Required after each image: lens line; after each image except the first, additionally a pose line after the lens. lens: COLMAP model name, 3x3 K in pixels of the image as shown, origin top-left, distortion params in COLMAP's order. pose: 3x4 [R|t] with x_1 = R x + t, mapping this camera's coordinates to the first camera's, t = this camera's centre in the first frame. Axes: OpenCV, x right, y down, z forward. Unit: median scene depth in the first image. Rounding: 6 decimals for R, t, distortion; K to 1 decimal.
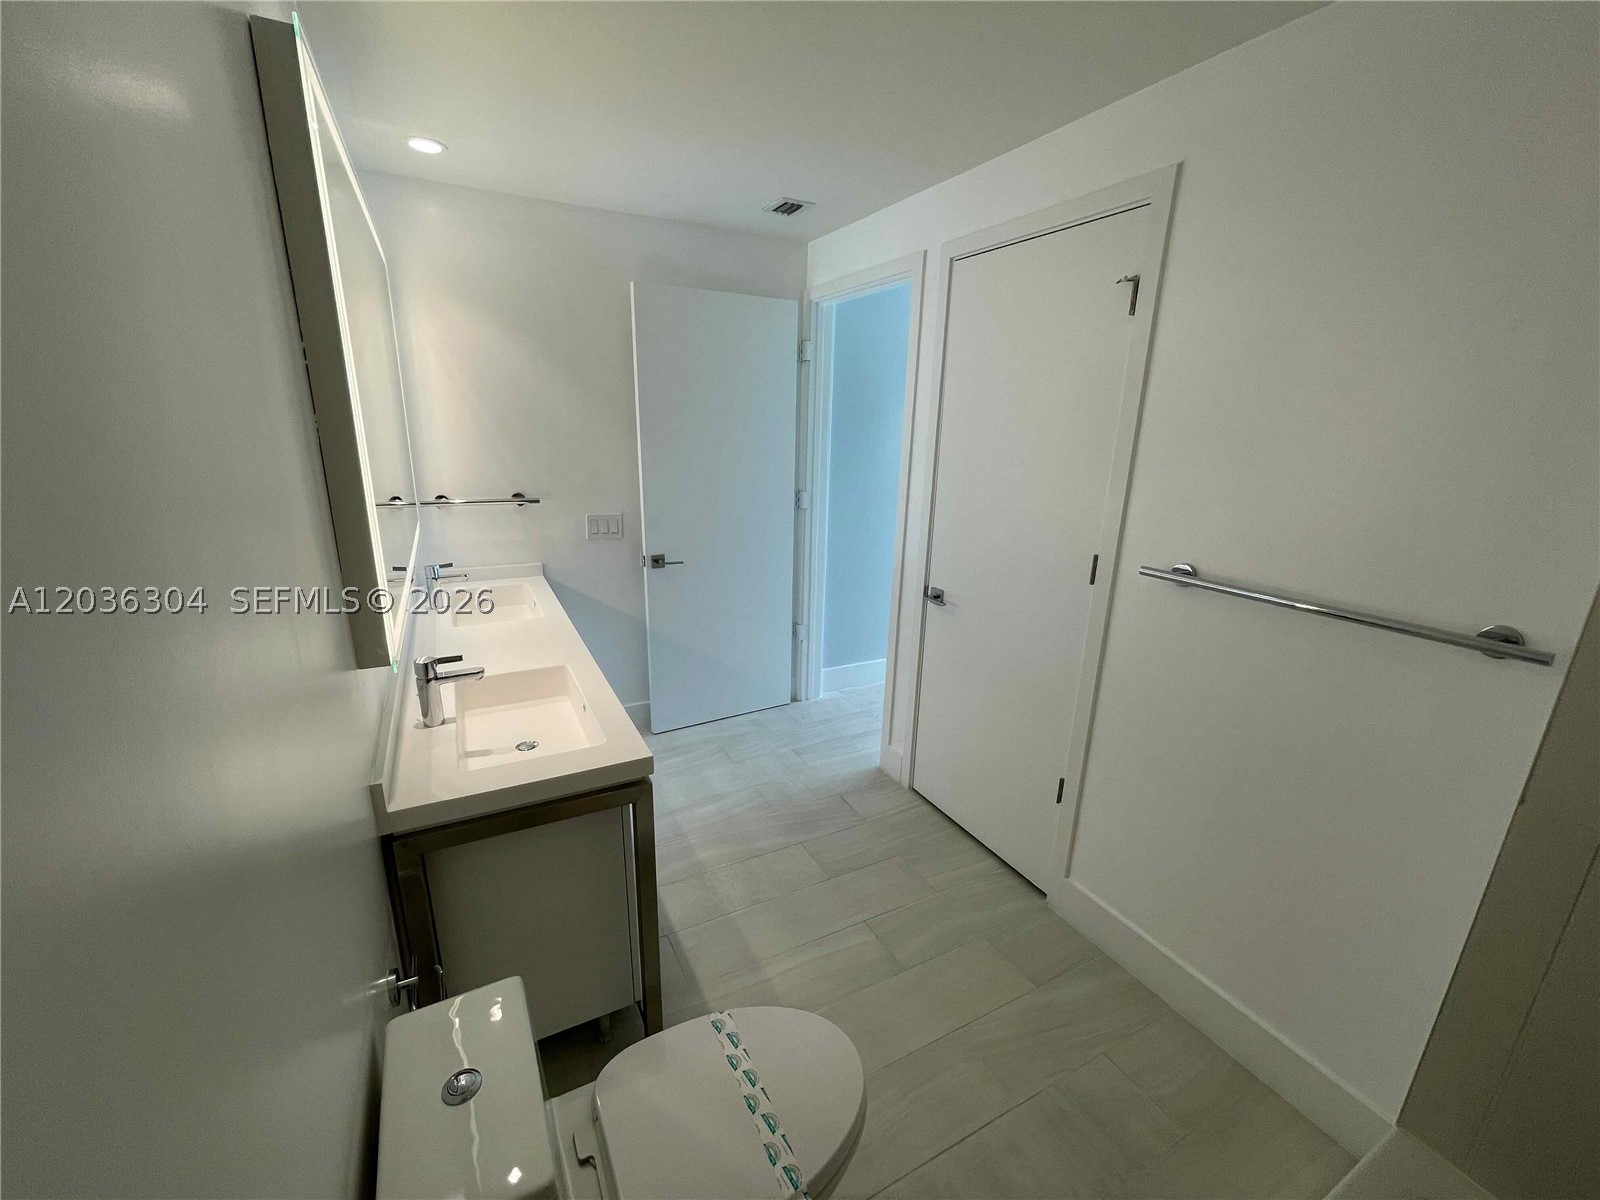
lens RADIAL K [[651.8, 0, 795.0], [0, 651.8, 604.5], [0, 0, 1]] dist [-0.002269, 0.000113]
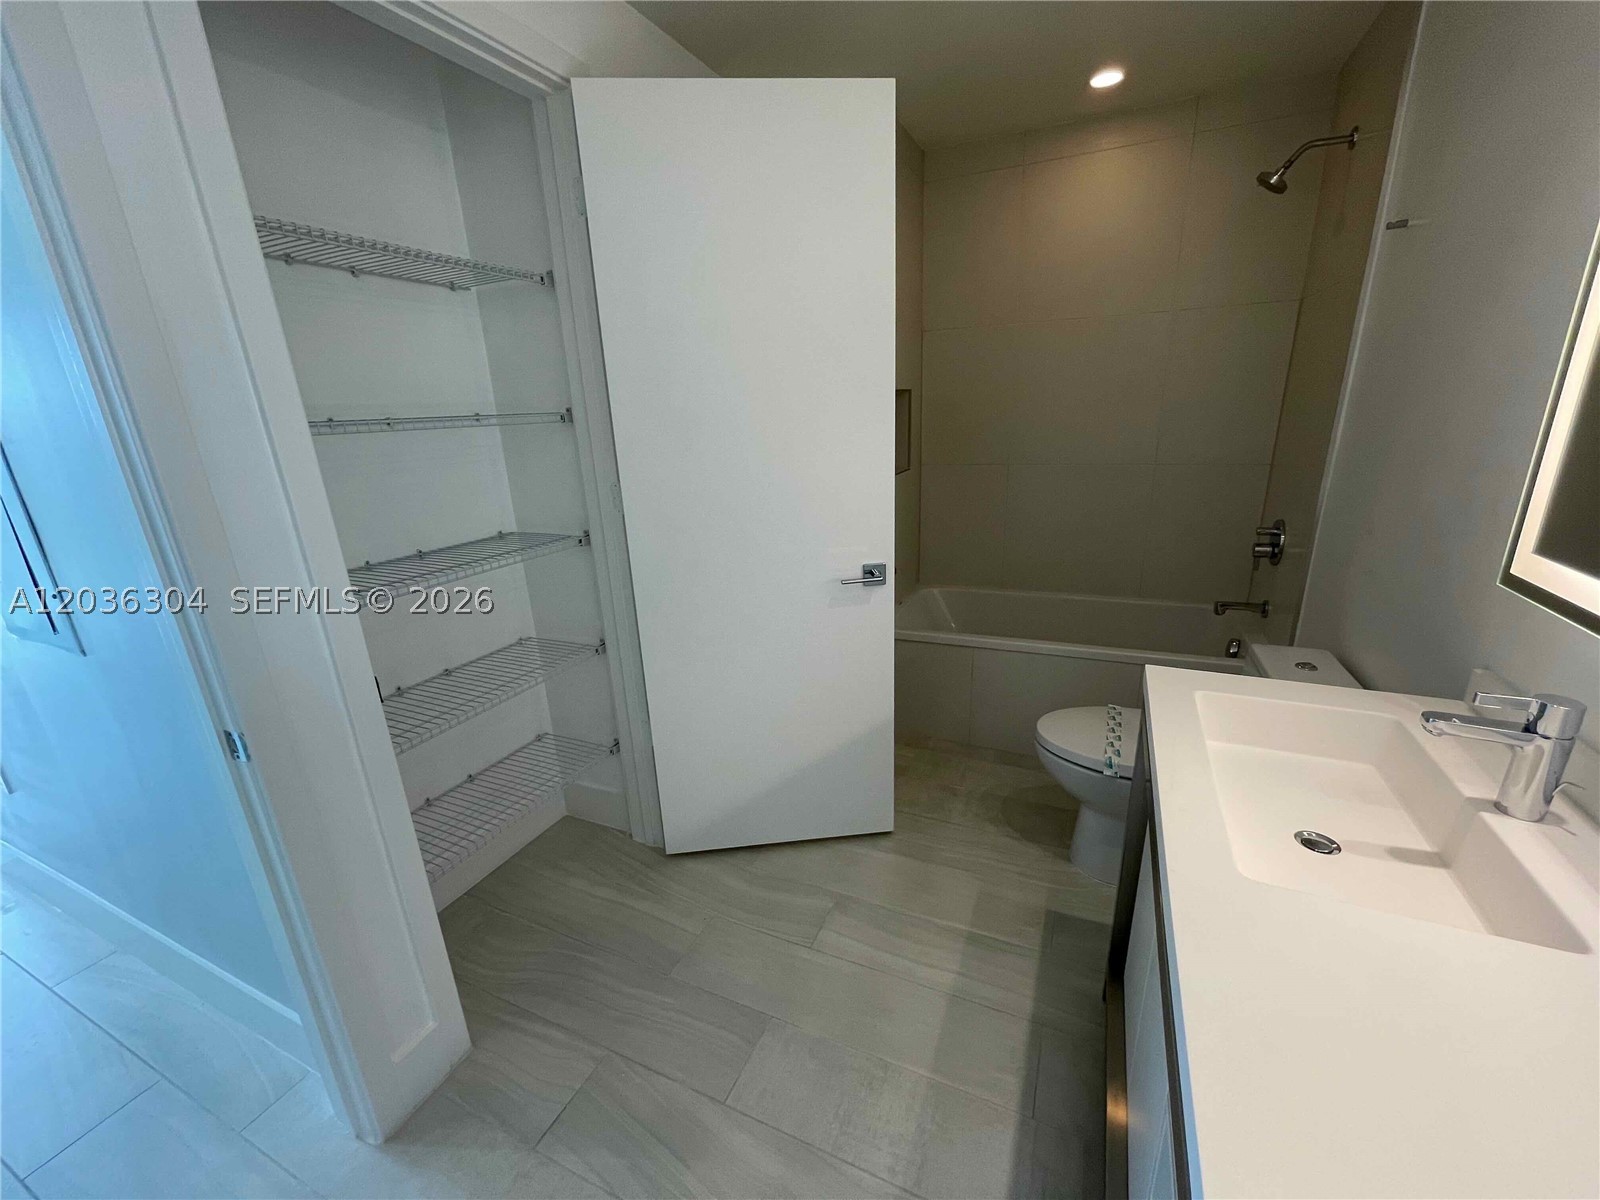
lens RADIAL K [[651.8, 0, 795.0], [0, 651.8, 604.5], [0, 0, 1]] dist [-0.002269, 0.000113]
pose [[-0.606813, -0.236953, 0.758703, -0.449016], [0.245155, 0.852199, 0.462229, -0.301125], [-0.756093, 0.466487, -0.459035, 1.318394]]
